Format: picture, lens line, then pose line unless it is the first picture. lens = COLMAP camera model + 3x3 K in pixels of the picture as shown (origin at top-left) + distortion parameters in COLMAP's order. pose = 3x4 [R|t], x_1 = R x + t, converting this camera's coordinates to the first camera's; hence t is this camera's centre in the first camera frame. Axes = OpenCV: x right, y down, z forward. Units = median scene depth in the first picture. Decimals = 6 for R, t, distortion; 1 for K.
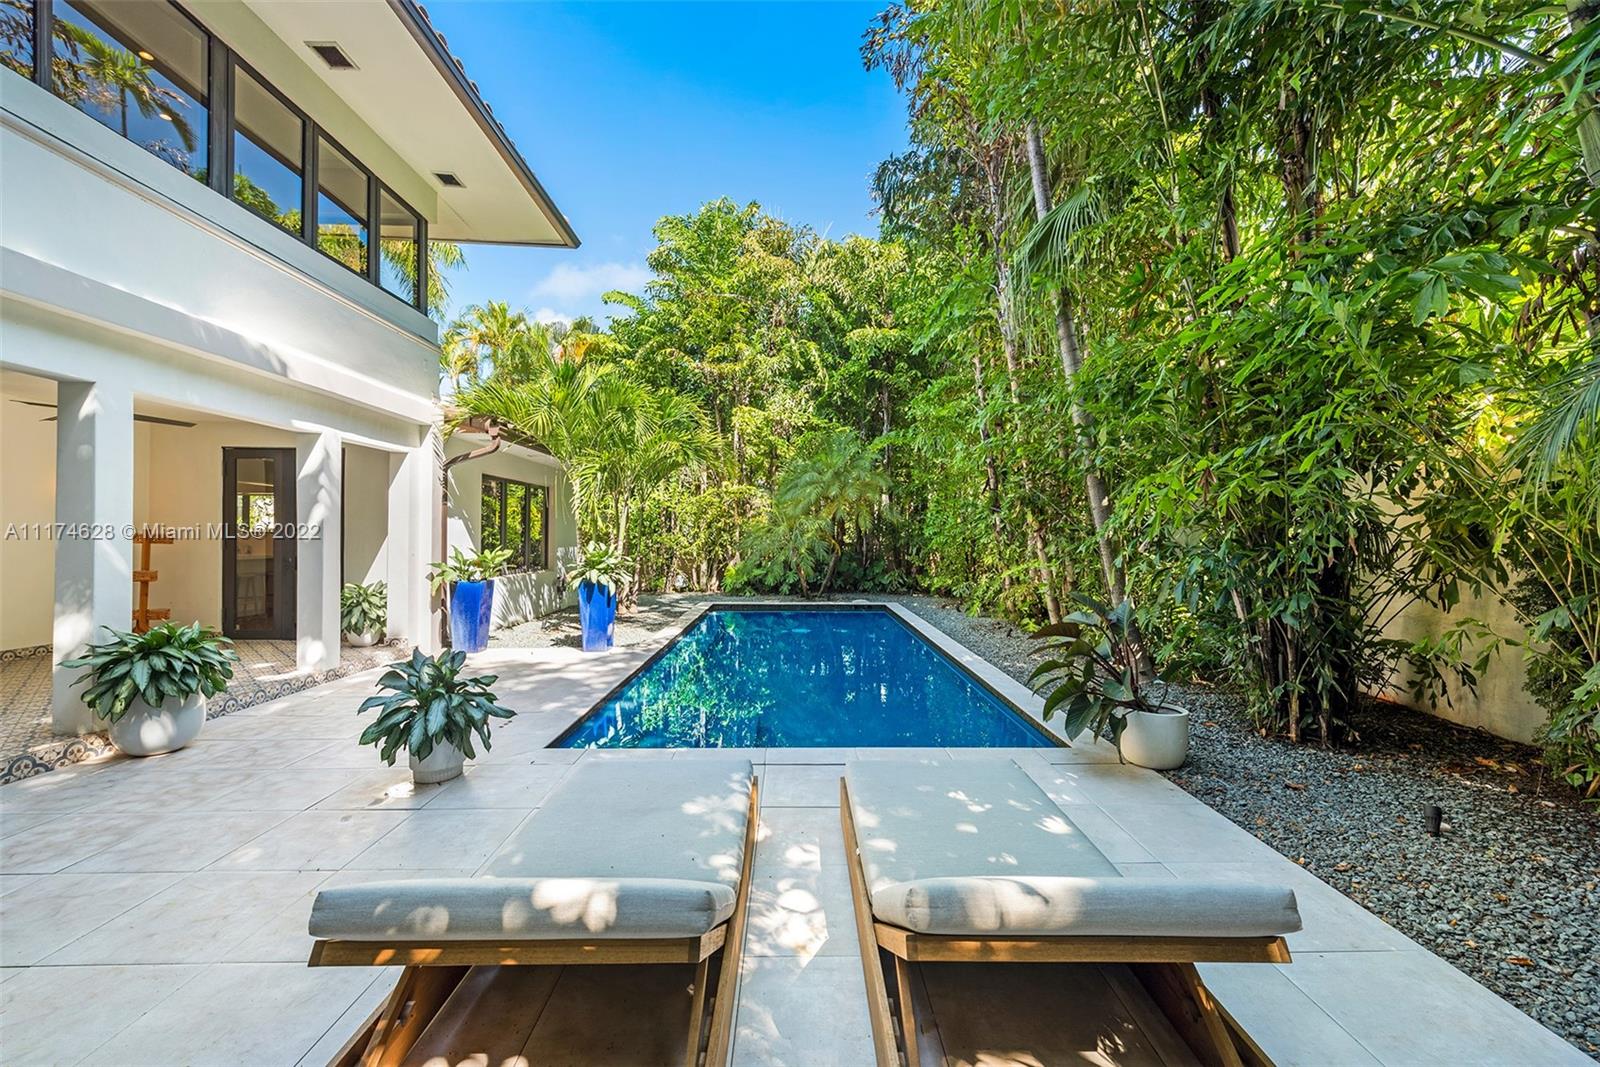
lens RADIAL K [[638.6, 0, 804.3], [0, 638.6, 543.8], [0, 0, 1]] dist [0.000142, -0.000286]
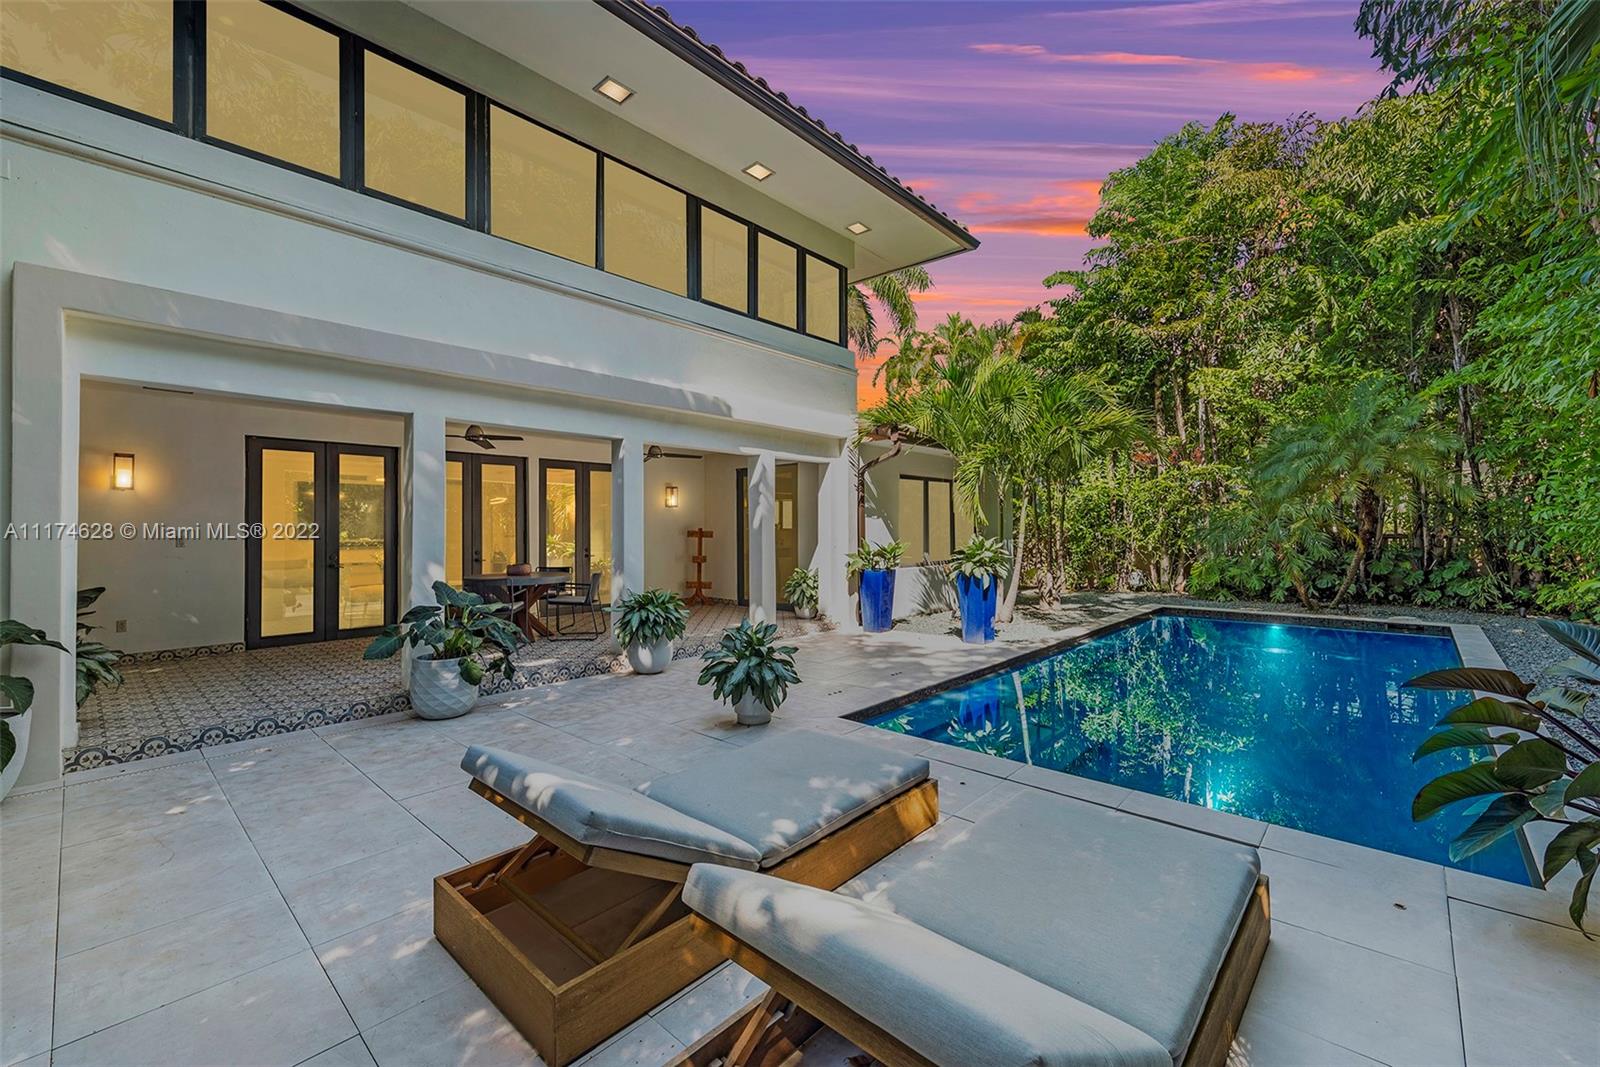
lens RADIAL K [[653.3, 0, 798.8], [0, 653.3, 525.4], [0, 0, 1]] dist [0.003580, 0.000046]
pose [[0.718518, -0.015496, -0.695336, 0.112254], [0.003615, 0.999821, -0.018546, 0.000229], [0.695499, 0.010812, 0.718445, 0.035617]]
